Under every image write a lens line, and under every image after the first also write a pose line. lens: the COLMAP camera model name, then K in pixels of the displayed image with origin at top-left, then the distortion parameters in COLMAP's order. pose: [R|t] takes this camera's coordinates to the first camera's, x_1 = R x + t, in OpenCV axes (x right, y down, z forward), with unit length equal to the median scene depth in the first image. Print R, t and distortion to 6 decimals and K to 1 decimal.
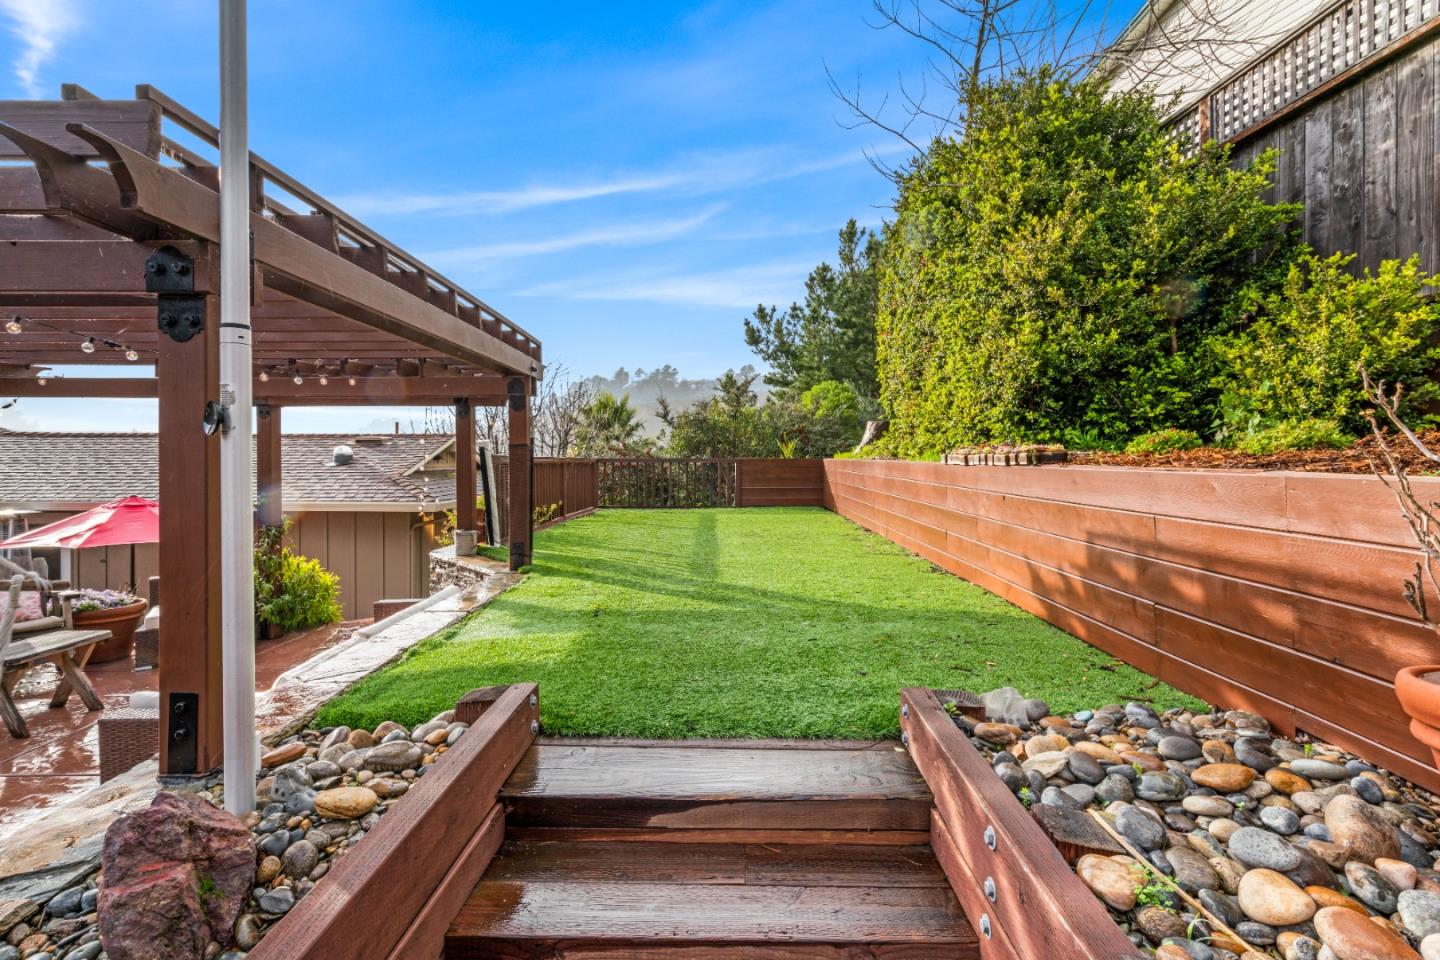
lens RADIAL K [[686.8, 0, 723.3], [0, 686.8, 463.7], [0, 0, 1]] dist [0.011739, -0.000692]
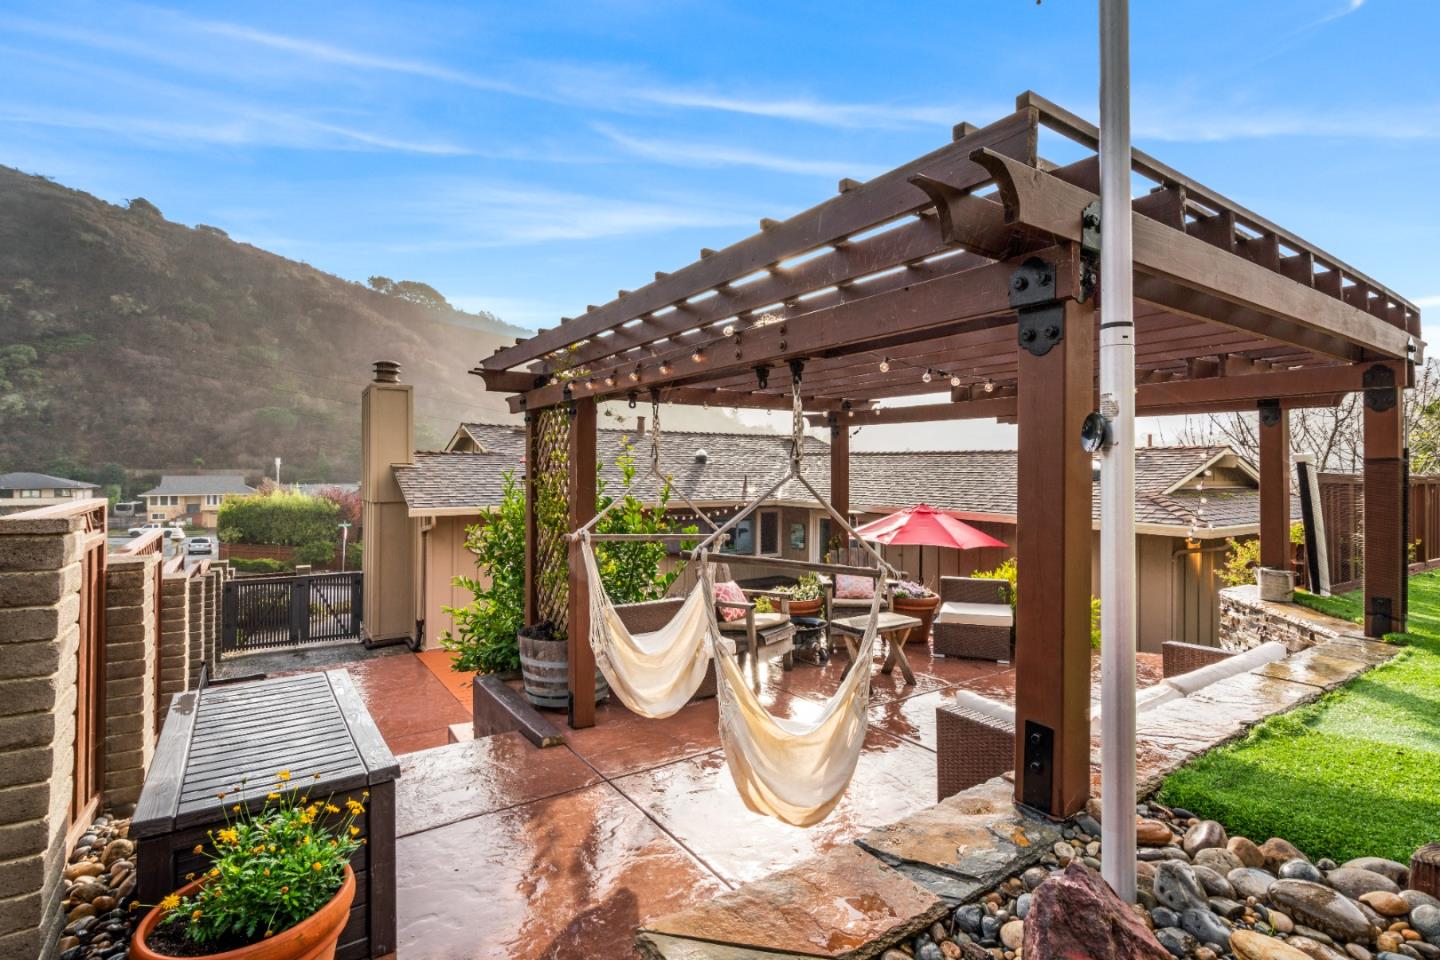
lens RADIAL K [[698.1, 0, 716.2], [0, 698.1, 471.1], [0, 0, 1]] dist [0.003499, 0.001219]
pose [[0.566779, 0.006612, -0.823844, -0.103681], [-0.015233, 0.999881, -0.002454, -0.003011], [0.823729, 0.013941, 0.566812, 0.037372]]
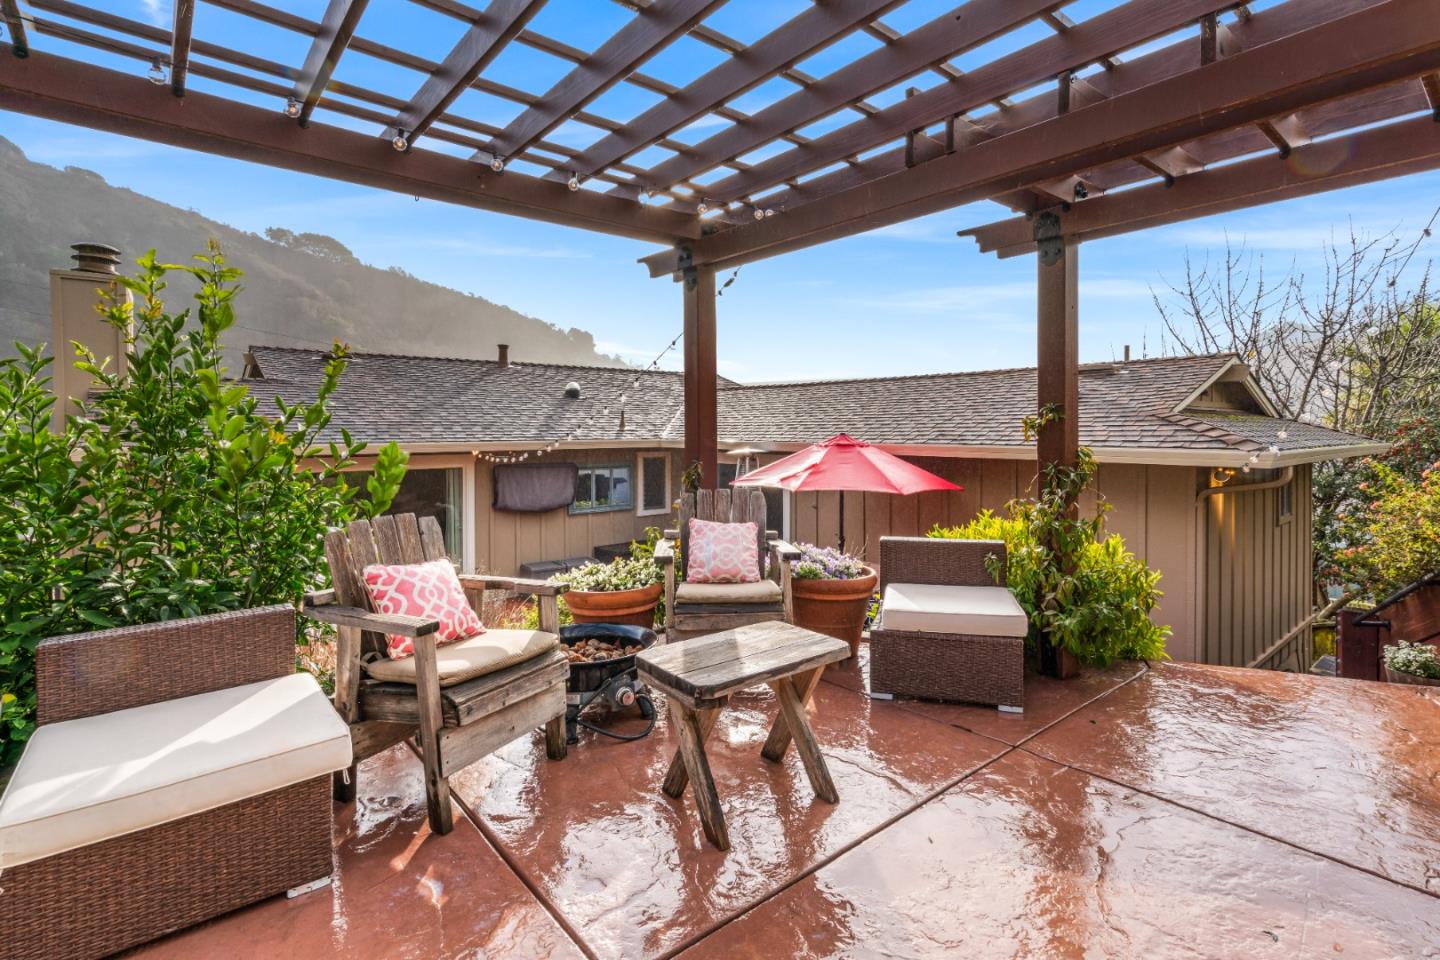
lens RADIAL K [[648.4, 0, 720.7], [0, 648.4, 474.5], [0, 0, 1]] dist [-0.012292, 0.005004]
pose [[0.652765, 0.046587, -0.756126, -0.591540], [-0.008887, 0.998510, 0.053849, 0.094786], [0.757508, -0.028431, 0.652206, 0.624474]]
